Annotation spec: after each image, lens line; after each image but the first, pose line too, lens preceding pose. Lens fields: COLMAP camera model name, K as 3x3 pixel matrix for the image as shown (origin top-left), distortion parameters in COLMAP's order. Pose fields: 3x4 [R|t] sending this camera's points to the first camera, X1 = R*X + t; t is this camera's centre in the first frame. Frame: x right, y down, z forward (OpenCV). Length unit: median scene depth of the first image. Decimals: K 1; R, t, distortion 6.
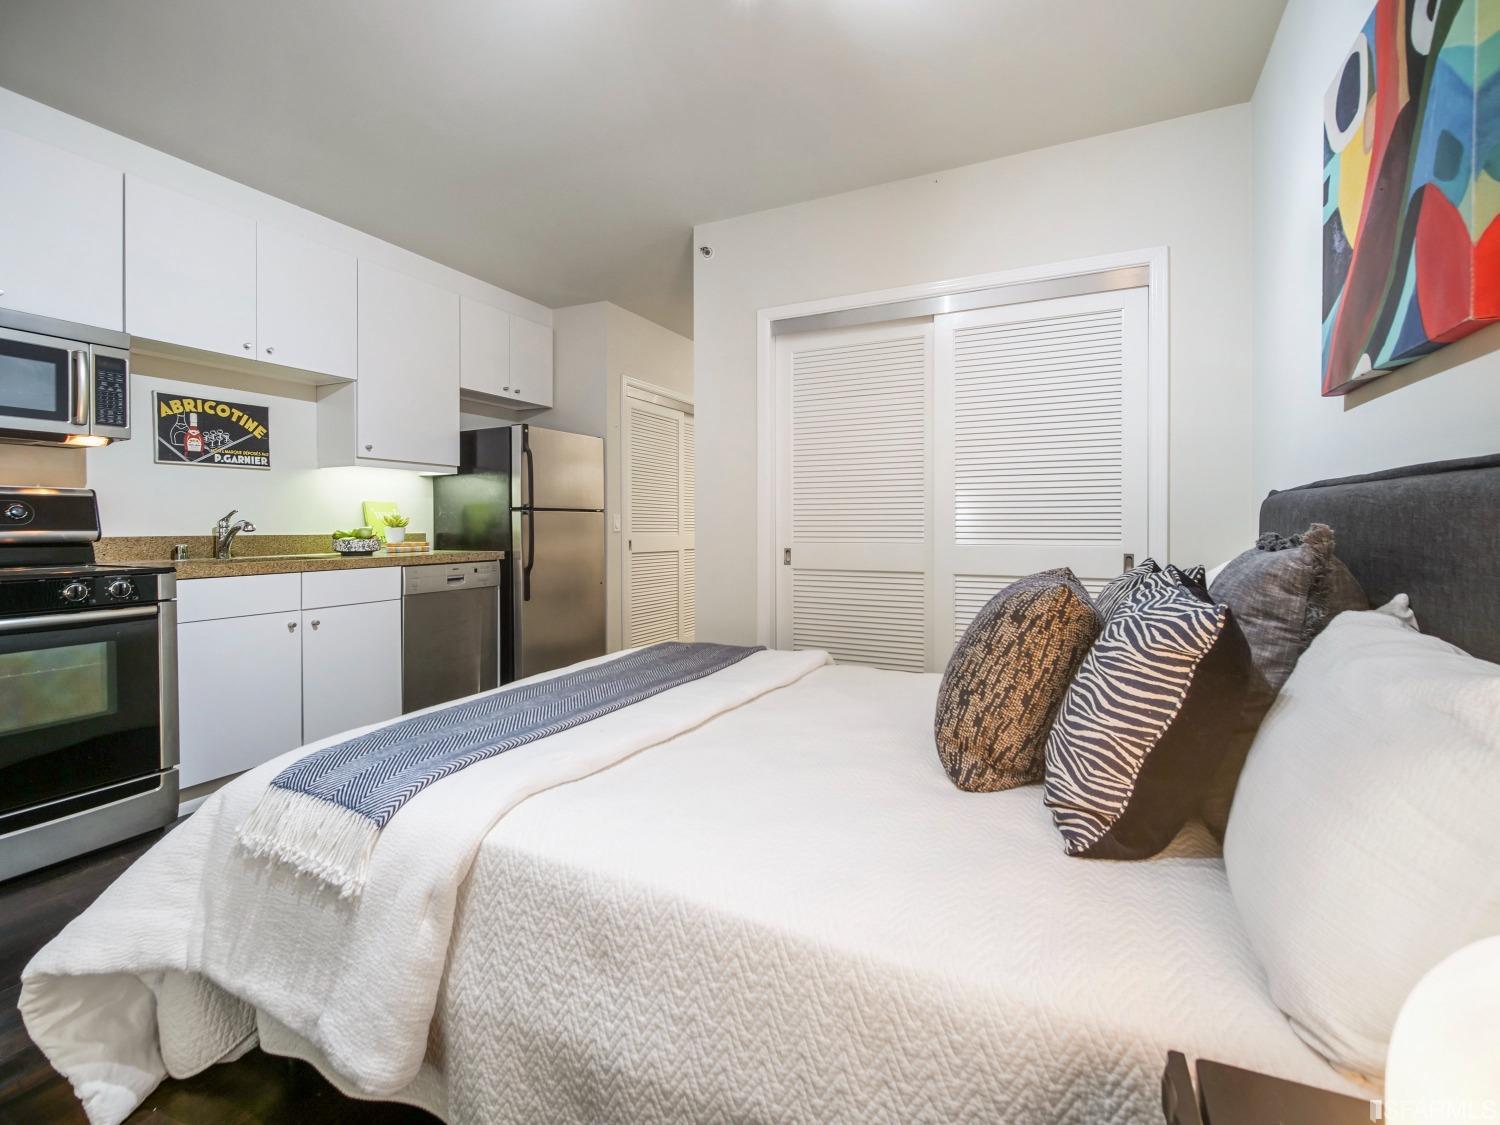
lens RADIAL K [[663.5, 0, 748.6], [0, 663.5, 549.0], [0, 0, 1]] dist [-0.001615, -0.000022]
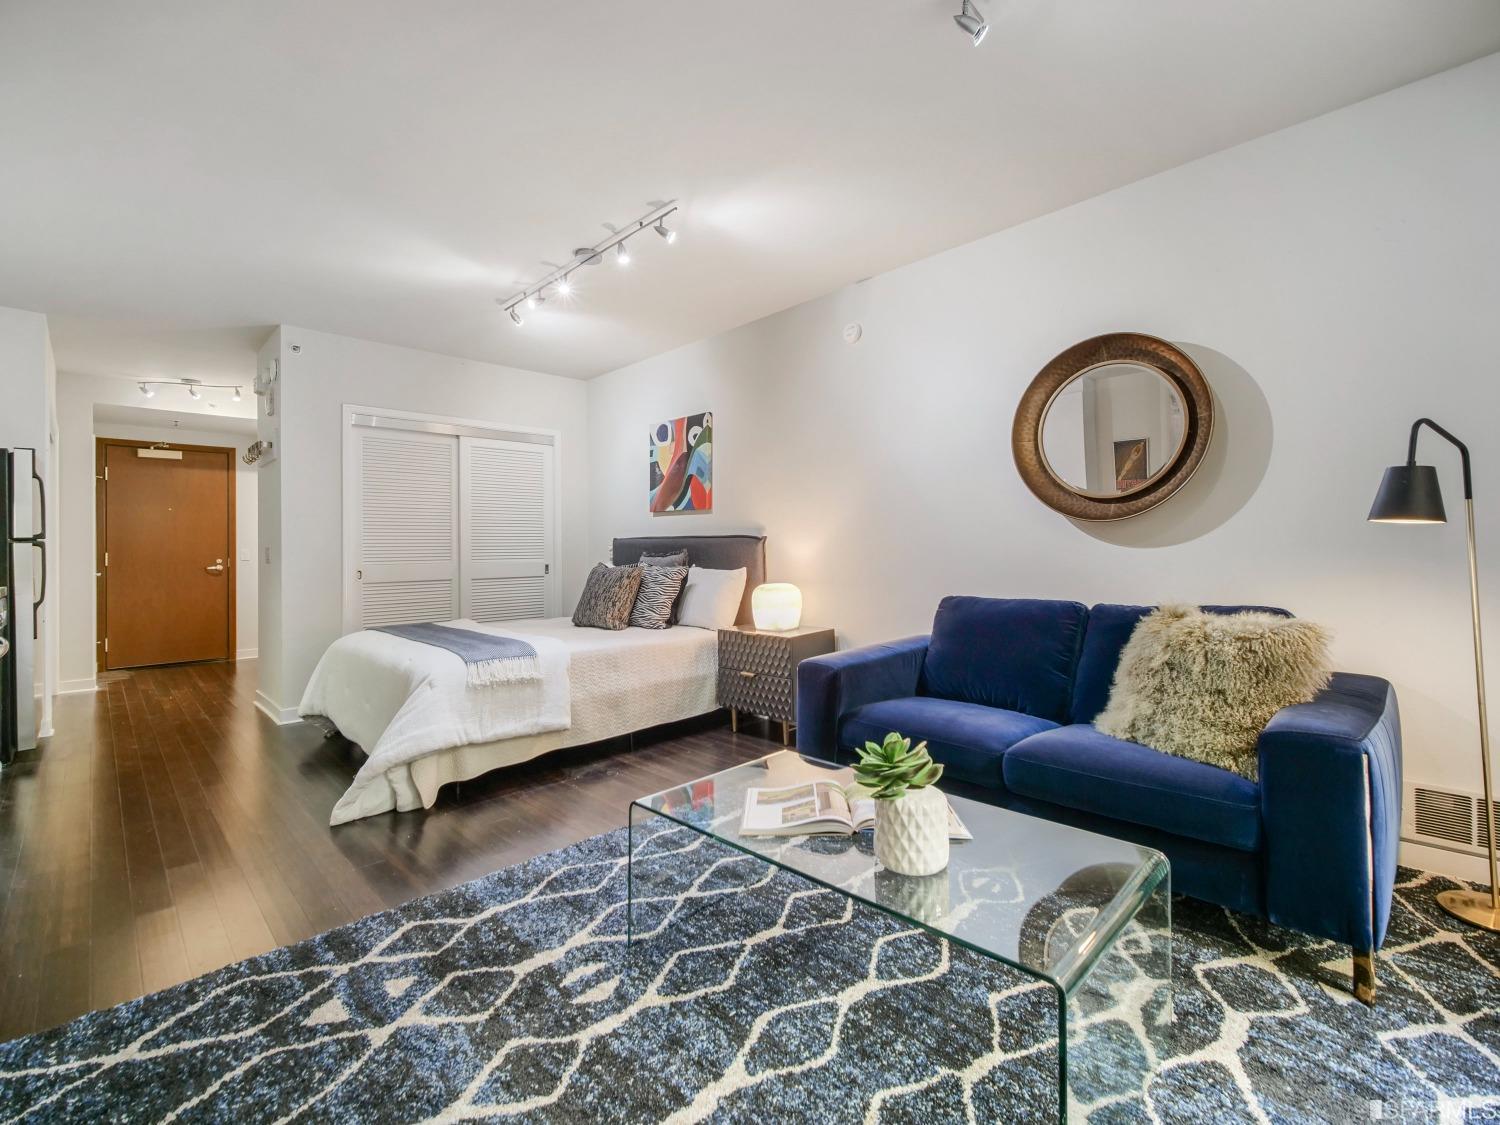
lens RADIAL K [[663.5, 0, 748.6], [0, 663.5, 549.0], [0, 0, 1]] dist [-0.001615, -0.000022]
pose [[0.334815, -0.009009, 0.942241, -1.651912], [0.045031, 0.998965, -0.006450, 0.006685], [-0.941207, 0.044589, 0.334874, -0.461519]]
